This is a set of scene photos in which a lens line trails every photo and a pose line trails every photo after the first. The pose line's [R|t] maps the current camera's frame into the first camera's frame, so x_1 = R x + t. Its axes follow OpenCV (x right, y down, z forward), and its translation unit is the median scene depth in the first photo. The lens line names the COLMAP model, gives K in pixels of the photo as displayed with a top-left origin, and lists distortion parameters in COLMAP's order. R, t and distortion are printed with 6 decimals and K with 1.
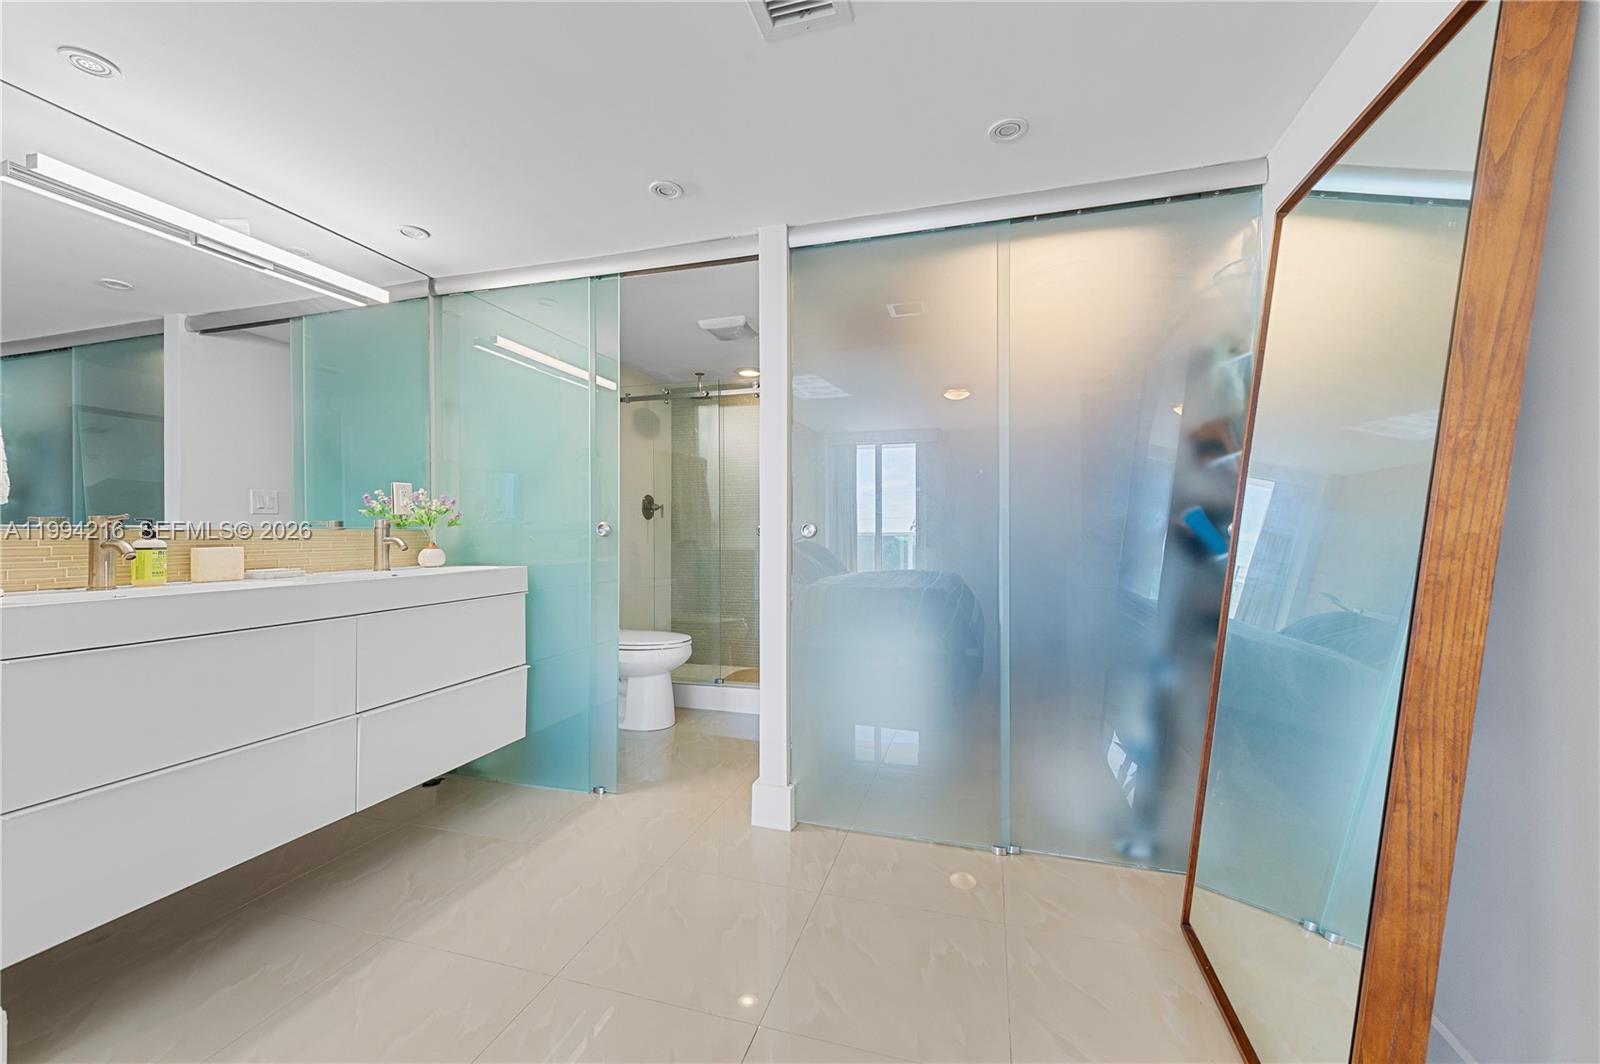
lens RADIAL K [[638.7, 0, 801.2], [0, 638.7, 529.7], [0, 0, 1]] dist [0.010414, -0.003622]
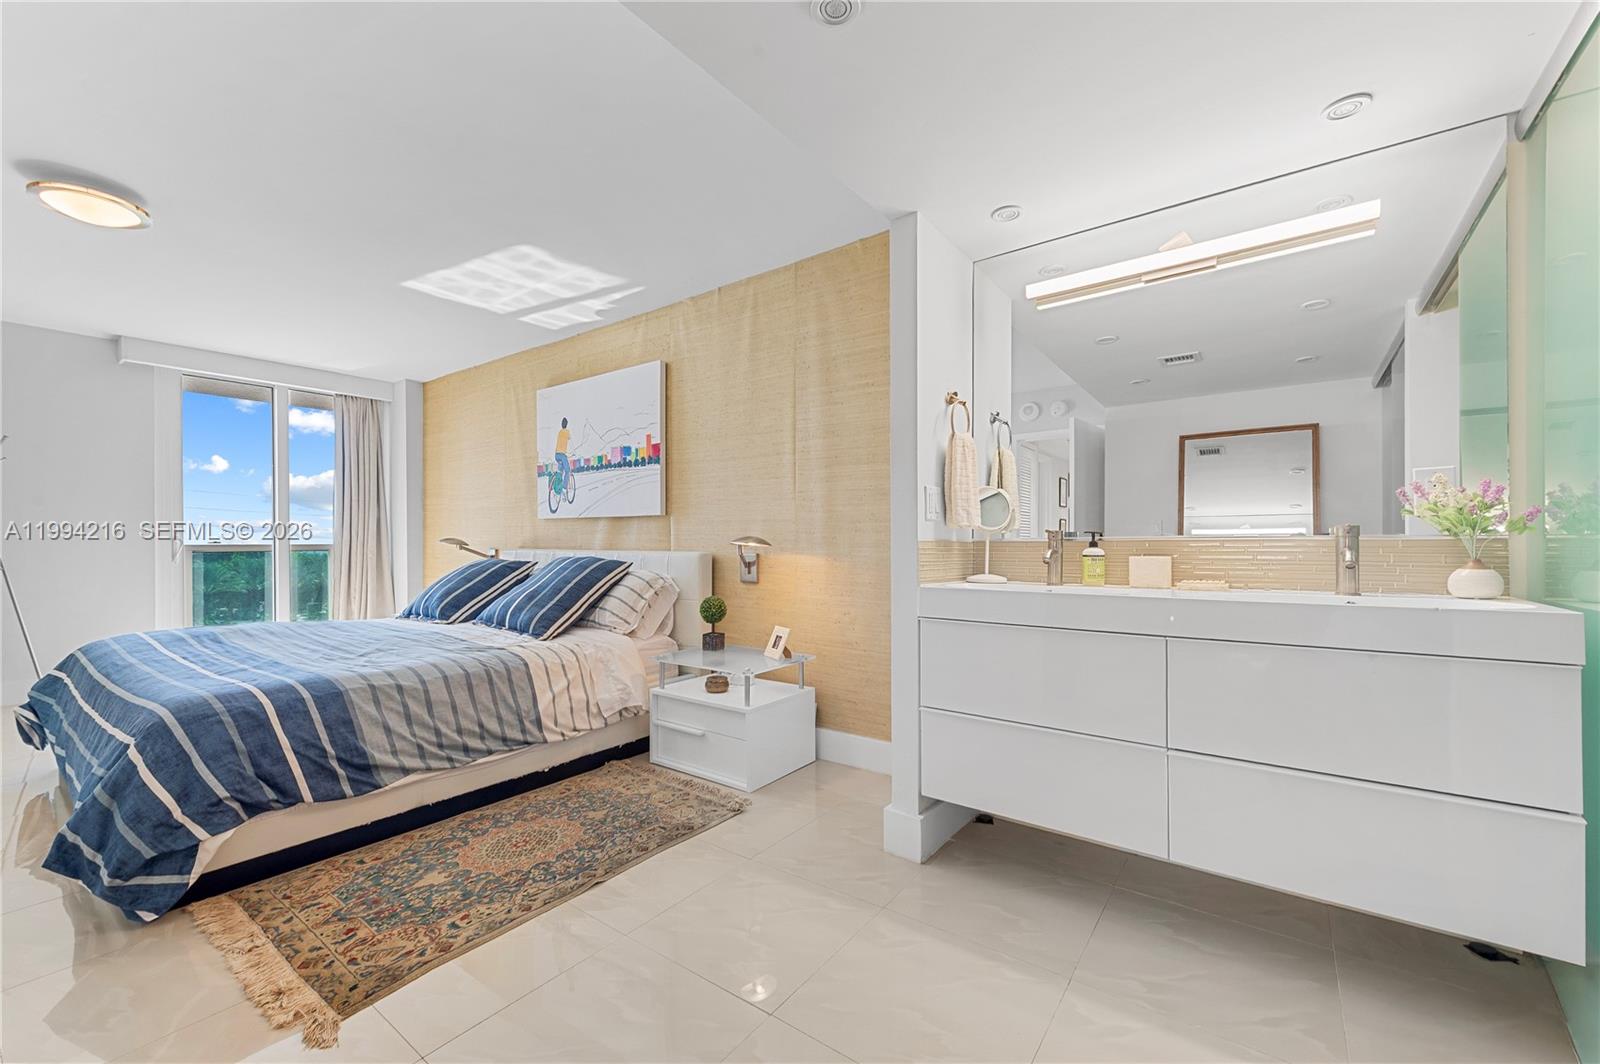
lens RADIAL K [[638.7, 0, 823.9], [0, 638.7, 545.0], [0, 0, 1]] dist [0.010414, -0.003622]
pose [[-0.331967, 0.010727, -0.943230, 0.129682], [0.010640, 0.999914, 0.007627, -0.002245], [0.943231, -0.007504, -0.332052, 0.377284]]
